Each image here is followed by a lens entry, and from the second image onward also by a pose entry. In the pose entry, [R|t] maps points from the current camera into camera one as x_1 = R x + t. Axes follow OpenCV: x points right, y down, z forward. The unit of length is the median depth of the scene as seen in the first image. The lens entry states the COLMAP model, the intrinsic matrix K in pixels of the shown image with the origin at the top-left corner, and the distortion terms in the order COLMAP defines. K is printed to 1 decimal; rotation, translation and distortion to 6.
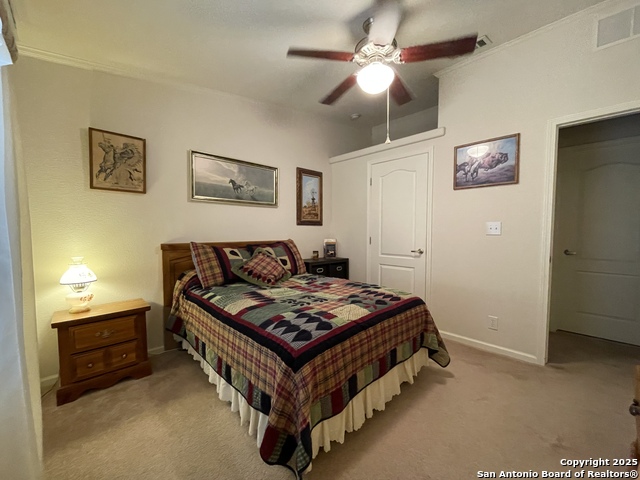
lens RADIAL K [[259.9, 0, 319.3], [0, 259.9, 241.5], [0, 0, 1]] dist [-0.000689, -0.000286]
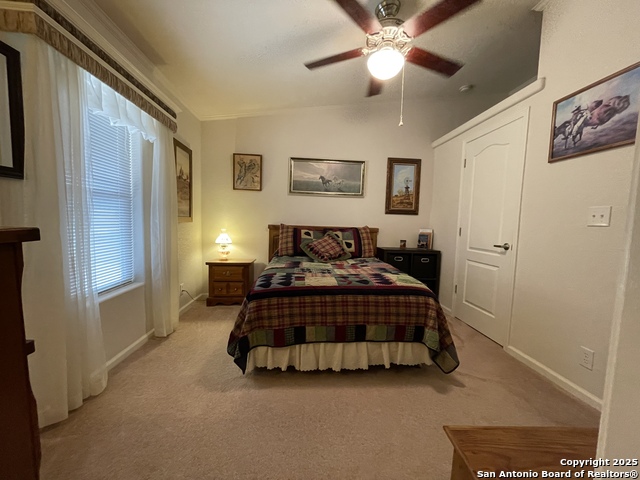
lens RADIAL K [[259.9, 0, 321.2], [0, 259.9, 241.3], [0, 0, 1]] dist [-0.000689, -0.000286]
pose [[0.768139, 0.070236, -0.636420, 0.571290], [-0.056662, 0.997522, 0.041699, 0.025741], [0.637771, 0.004030, 0.770215, 0.051746]]
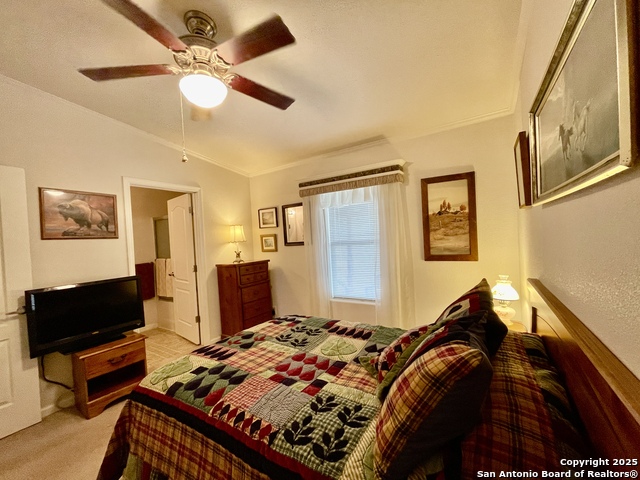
lens RADIAL K [[259.9, 0, 321.1], [0, 259.9, 242.7], [0, 0, 1]] dist [-0.000689, -0.000286]
pose [[-0.969934, 0.054976, -0.237078, 0.060933], [0.041053, 0.997151, 0.063276, -0.146068], [0.239881, 0.051641, -0.969428, 1.516844]]
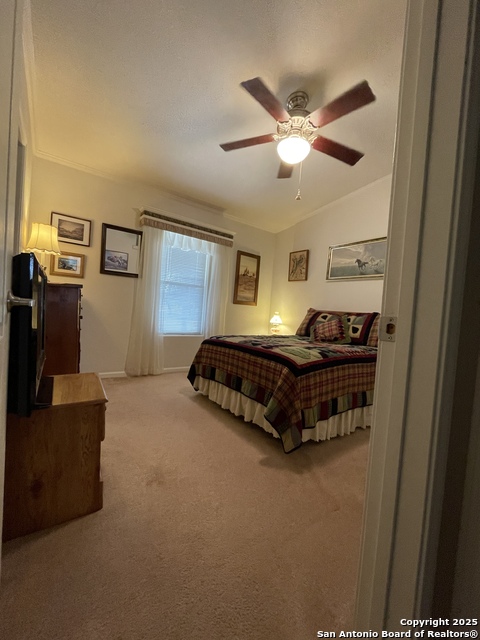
lens RADIAL K [[259.9, 0, 242.2], [0, 259.9, 318.6], [0, 0, 1]] dist [-0.000689, -0.000286]
pose [[-0.124457, 0.017625, -0.992068, 1.078269], [-0.117220, 0.992579, 0.032340, 0.061027], [0.985277, 0.120315, -0.121467, 0.793621]]
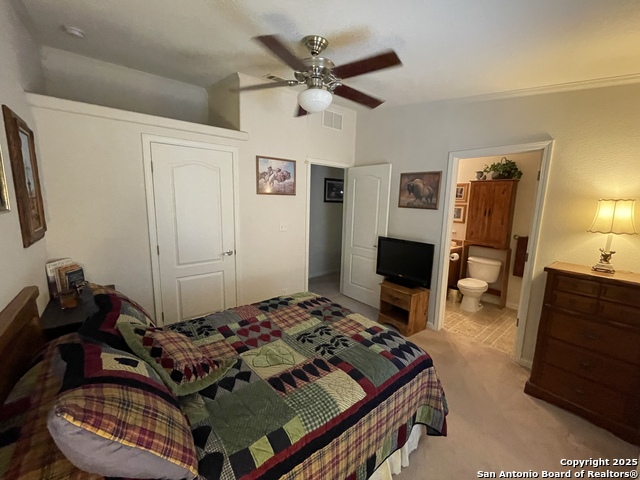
lens RADIAL K [[259.9, 0, 320.6], [0, 259.9, 237.6], [0, 0, 1]] dist [-0.000689, -0.000286]
pose [[0.077079, -0.148859, 0.985850, -0.685193], [0.022053, 0.988804, 0.147581, -0.195262], [-0.996781, 0.010365, 0.079498, 0.718529]]
